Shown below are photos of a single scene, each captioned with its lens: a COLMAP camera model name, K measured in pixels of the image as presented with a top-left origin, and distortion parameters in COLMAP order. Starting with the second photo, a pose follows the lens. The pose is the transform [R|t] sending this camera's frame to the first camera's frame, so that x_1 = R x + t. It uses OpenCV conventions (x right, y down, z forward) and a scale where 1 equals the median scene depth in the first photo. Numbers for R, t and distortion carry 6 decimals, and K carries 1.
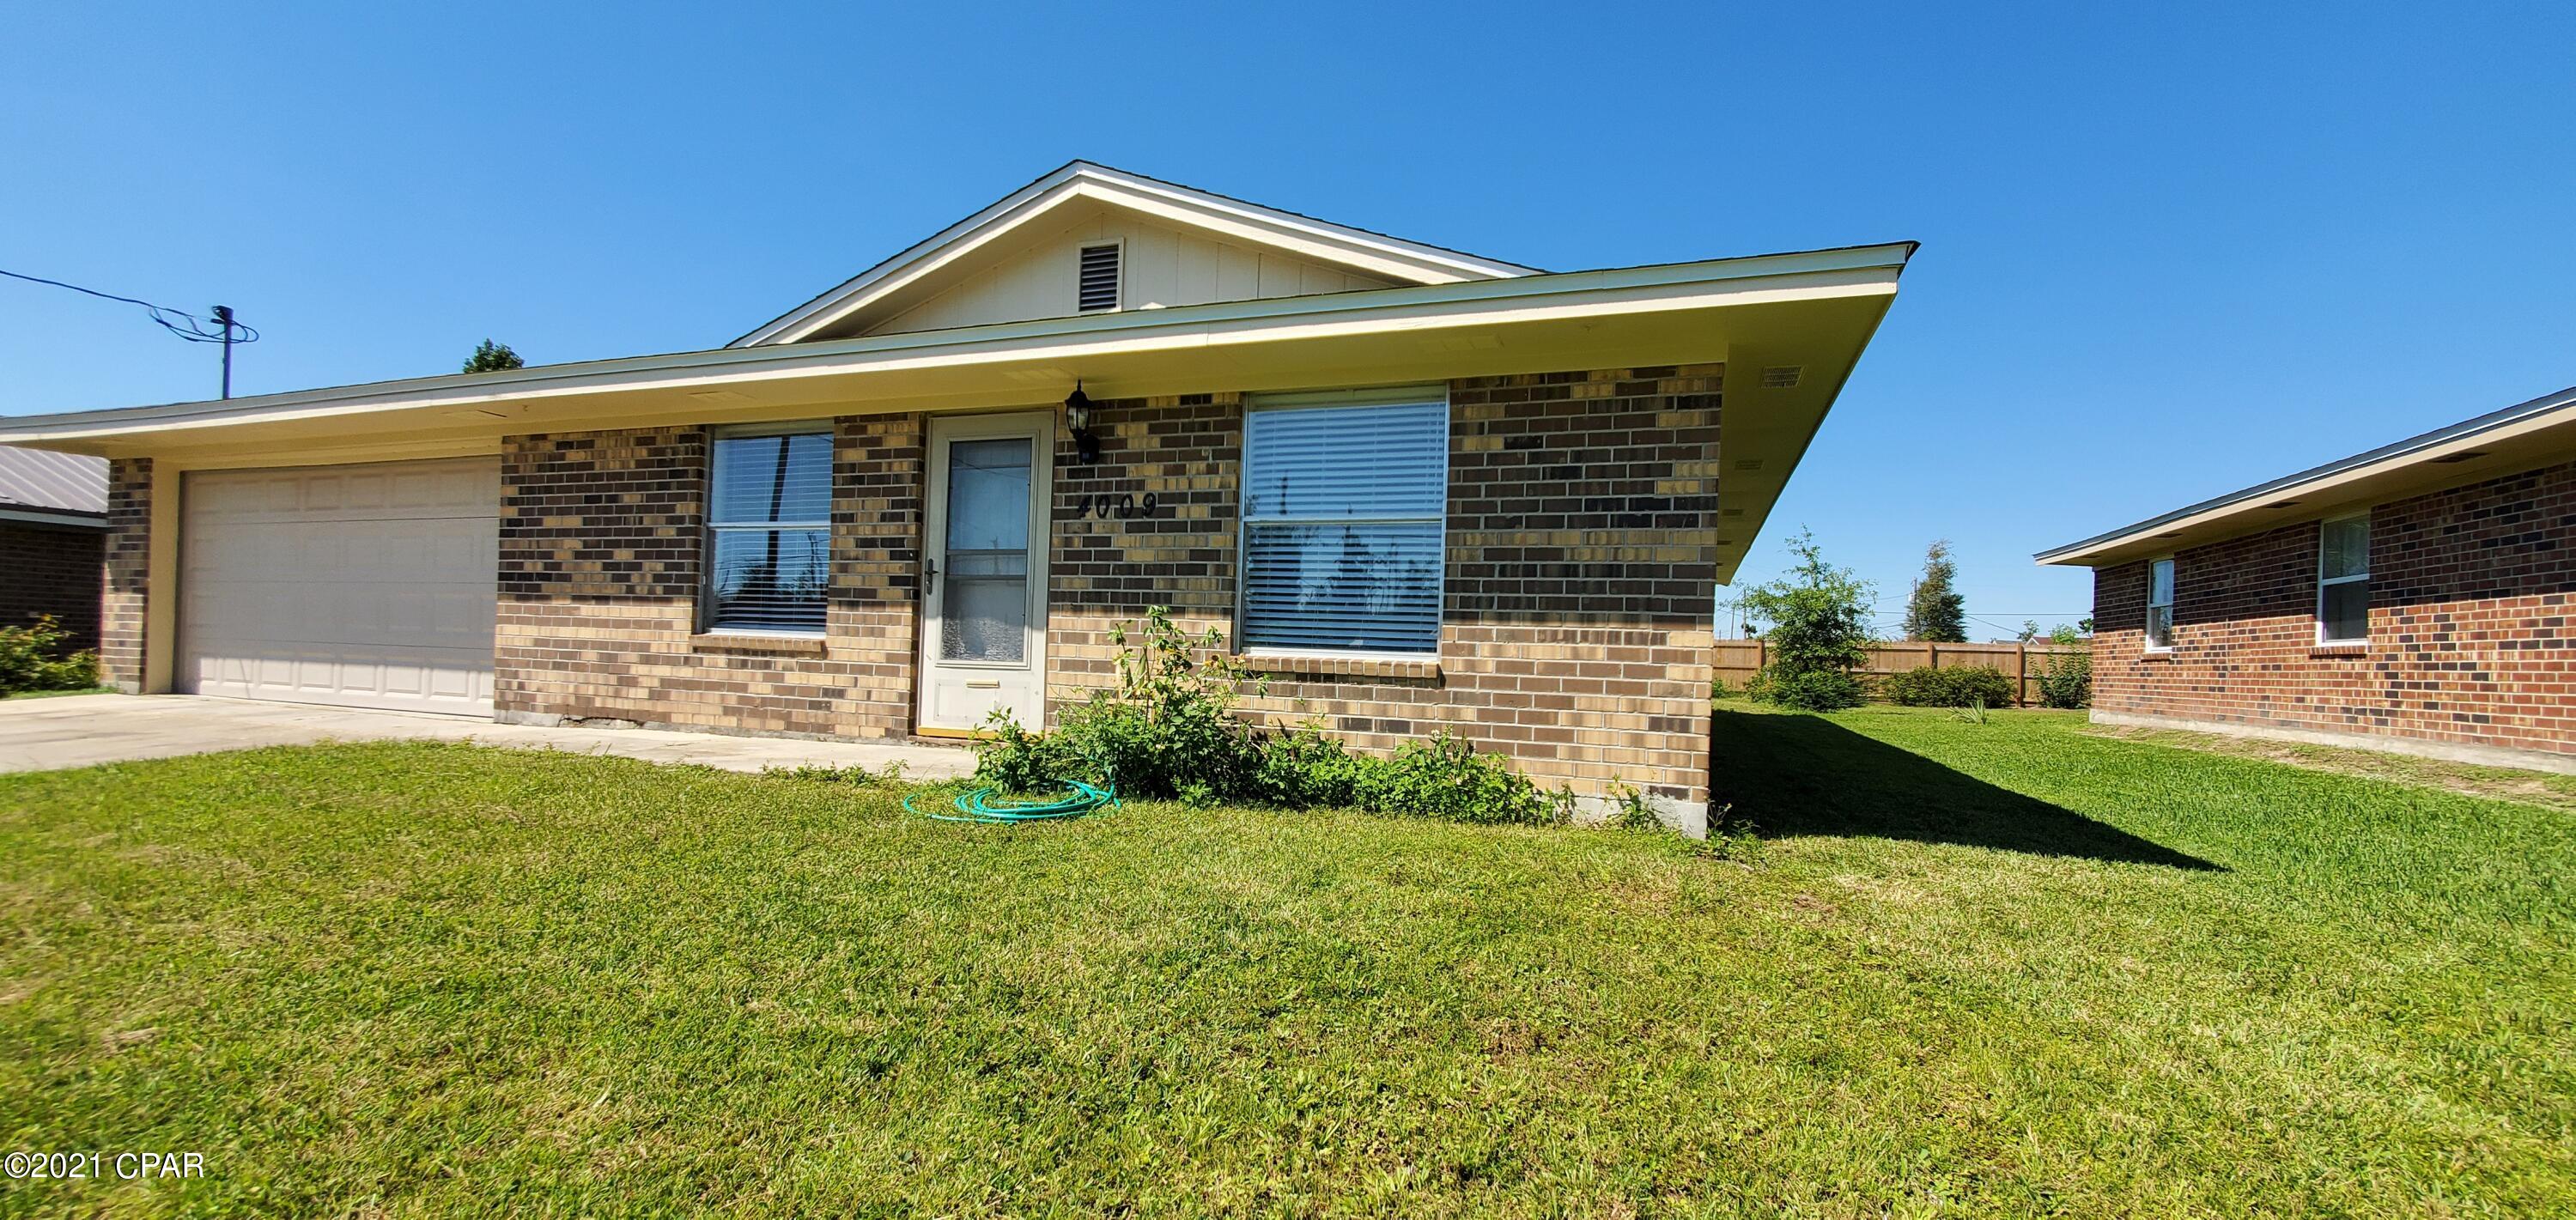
lens RADIAL K [[1021.5, 0, 1307.2], [0, 1021.5, 653.2], [0, 0, 1]] dist [0.000706, -0.000632]
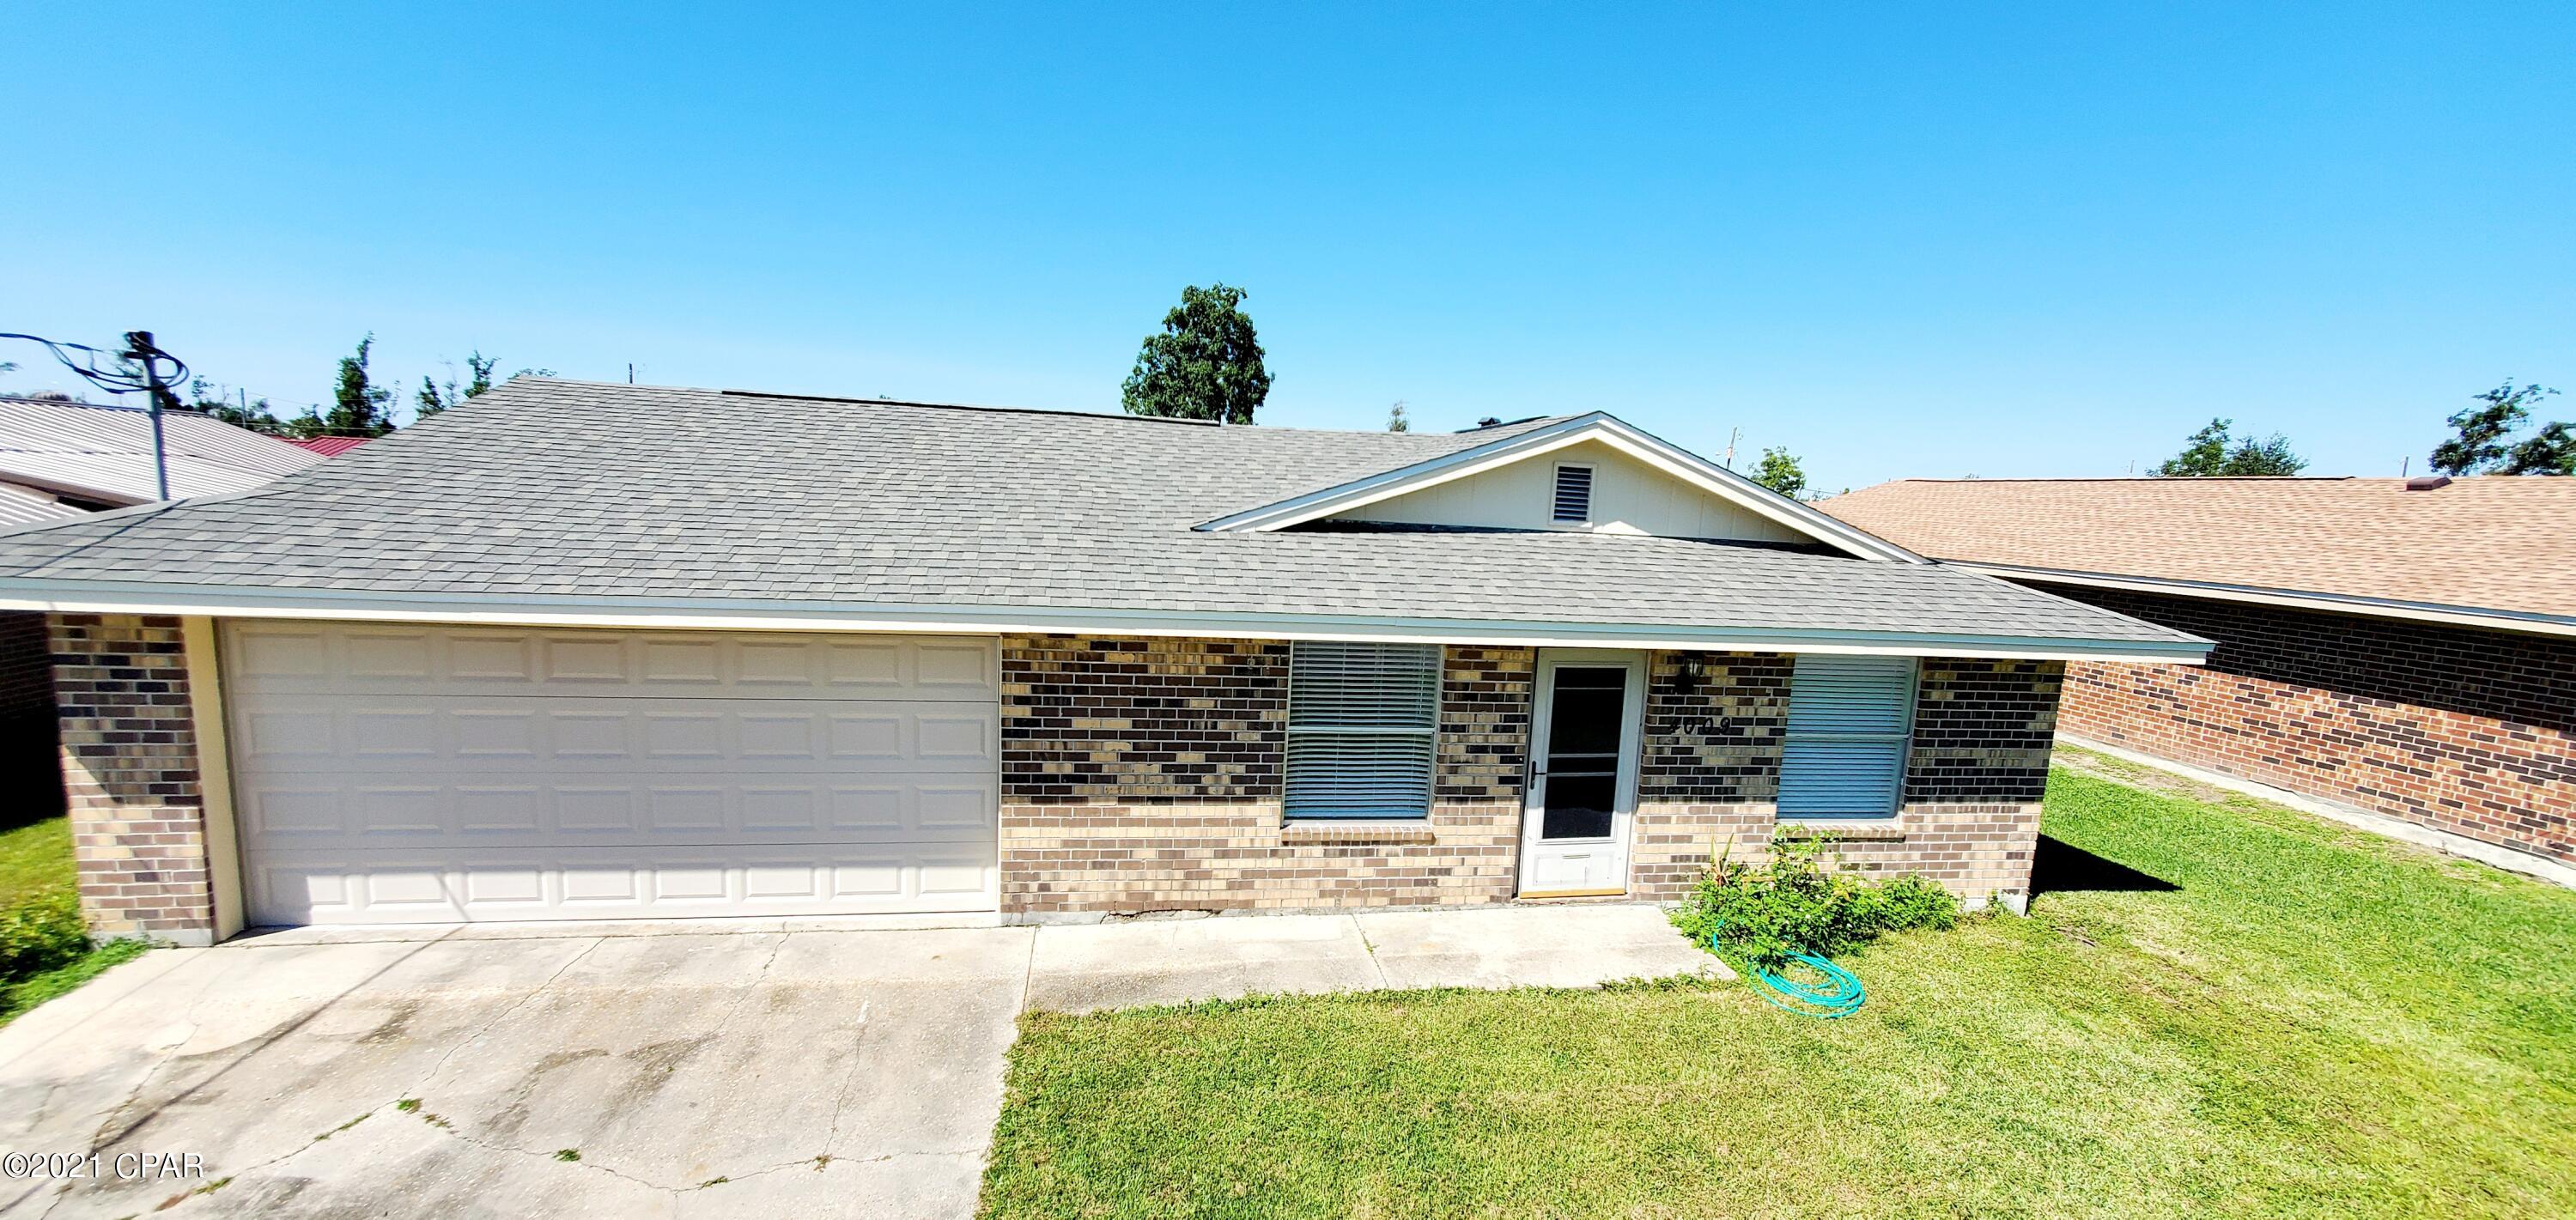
lens RADIAL K [[1027.4, 0, 1301.6], [0, 1027.4, 650.3], [0, 0, 1]] dist [0.005023, -0.001114]
pose [[0.871036, -0.064854, 0.486920, -1.194883], [-0.021201, 0.985359, 0.169168, -0.423218], [-0.490762, -0.157674, 0.856908, 0.094979]]
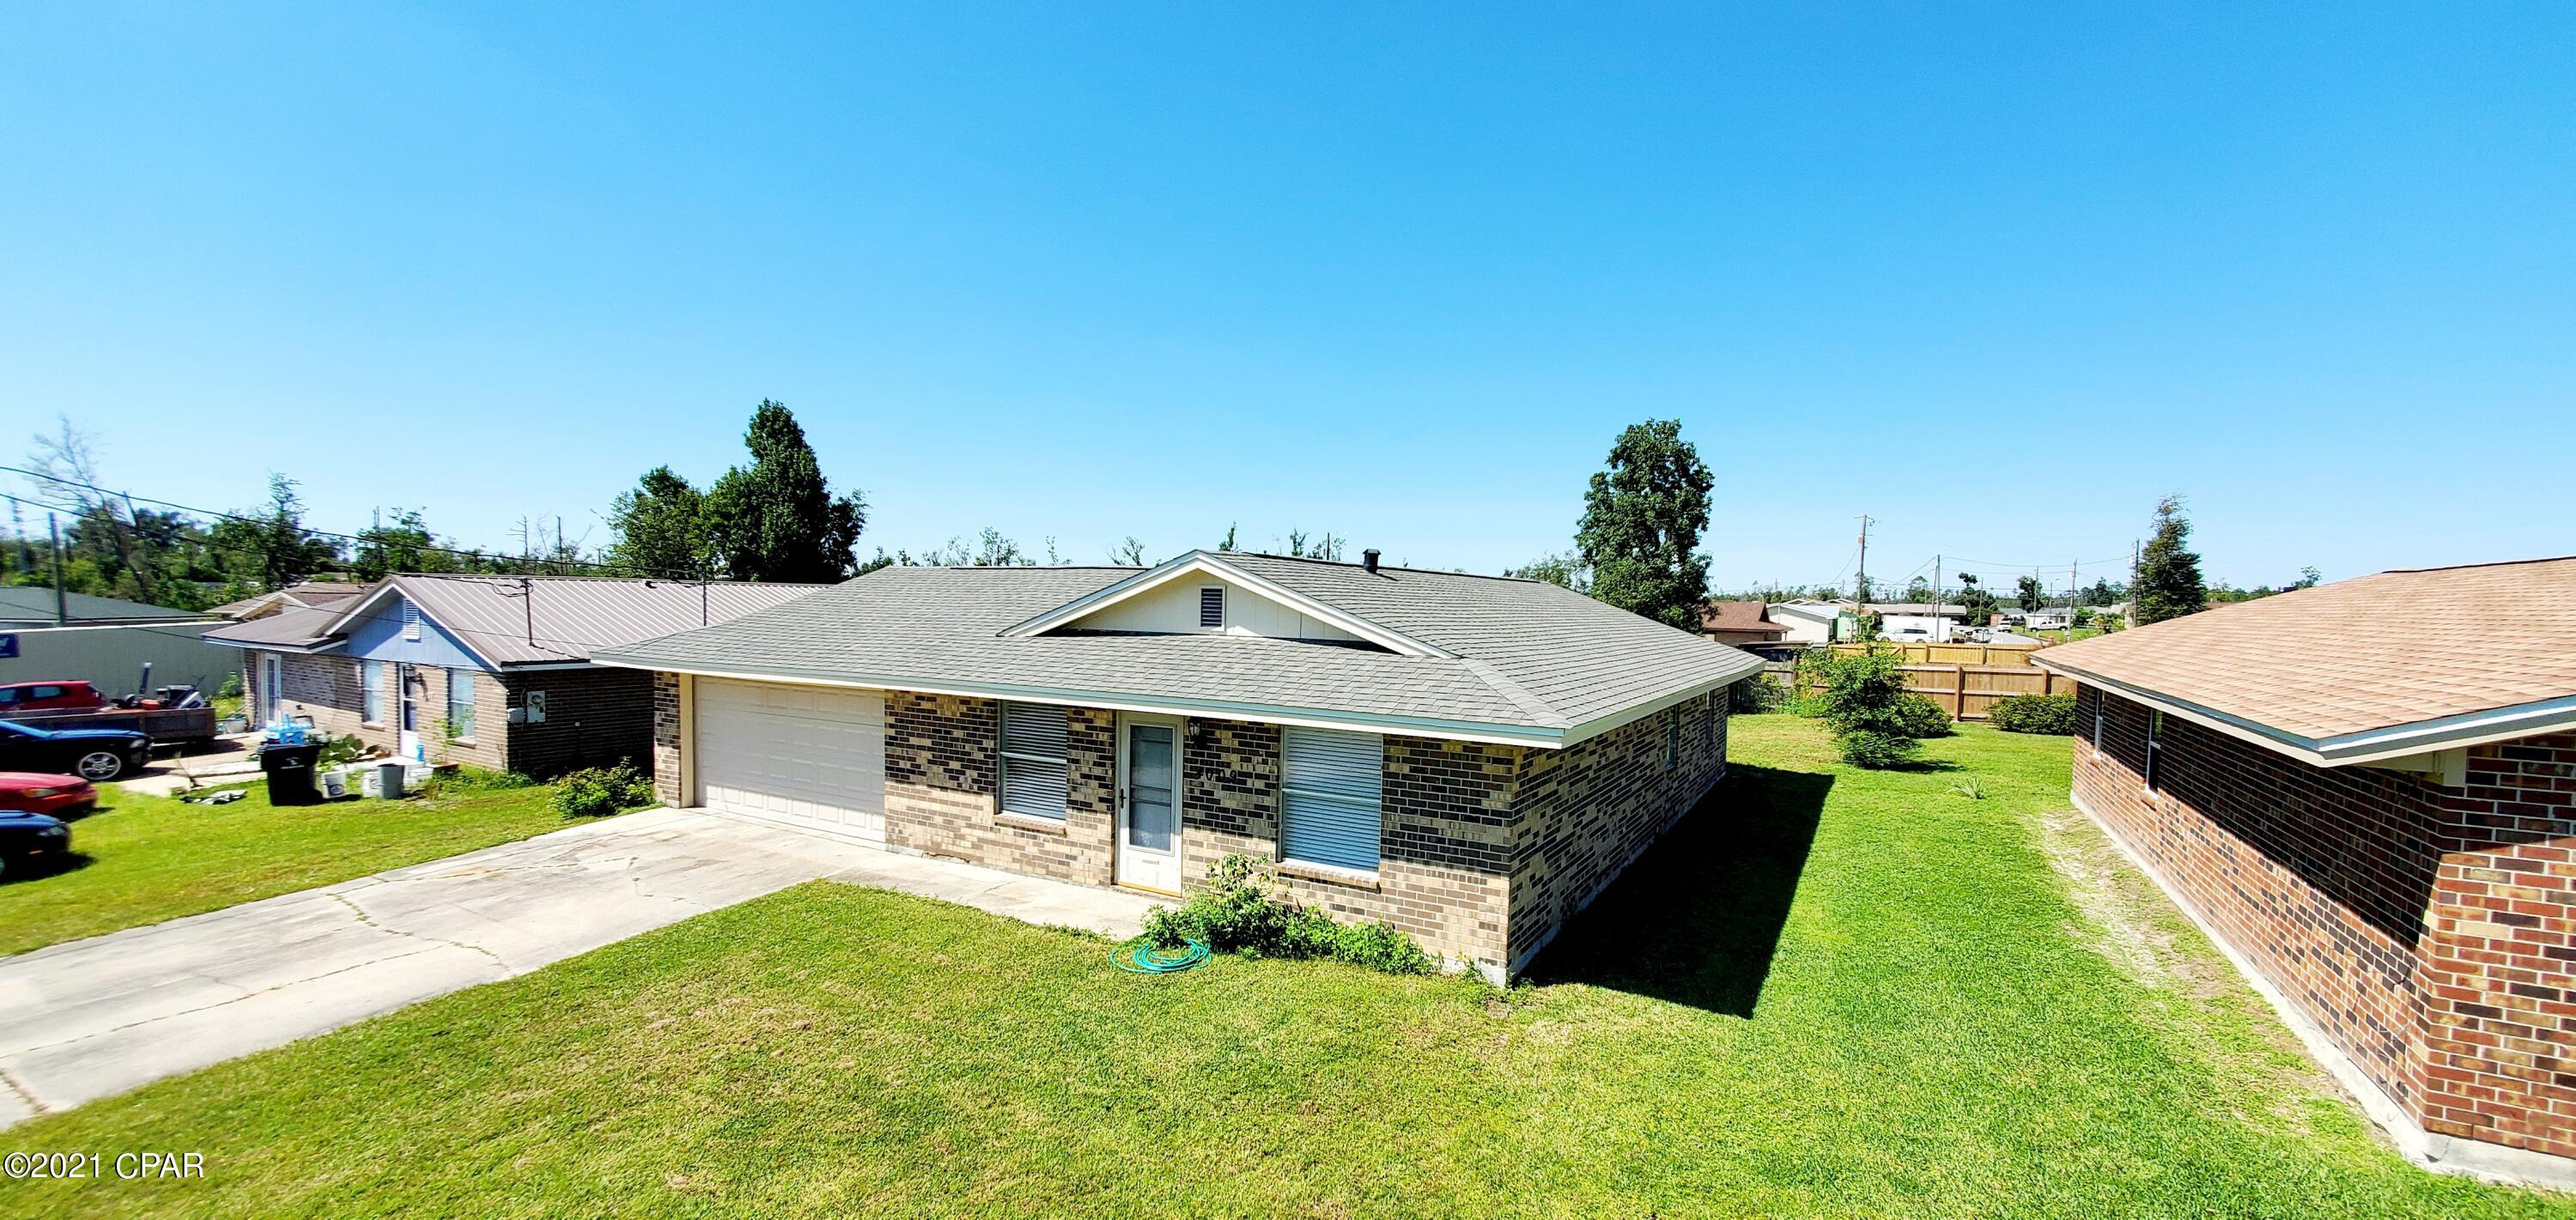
lens RADIAL K [[1021.5, 0, 1307.2], [0, 1021.5, 653.2], [0, 0, 1]] dist [0.000706, -0.000632]
pose [[0.984459, -0.008111, -0.175425, 0.270692], [0.016544, 0.998774, 0.046661, -0.405782], [0.174832, -0.048838, 0.983386, -0.694831]]
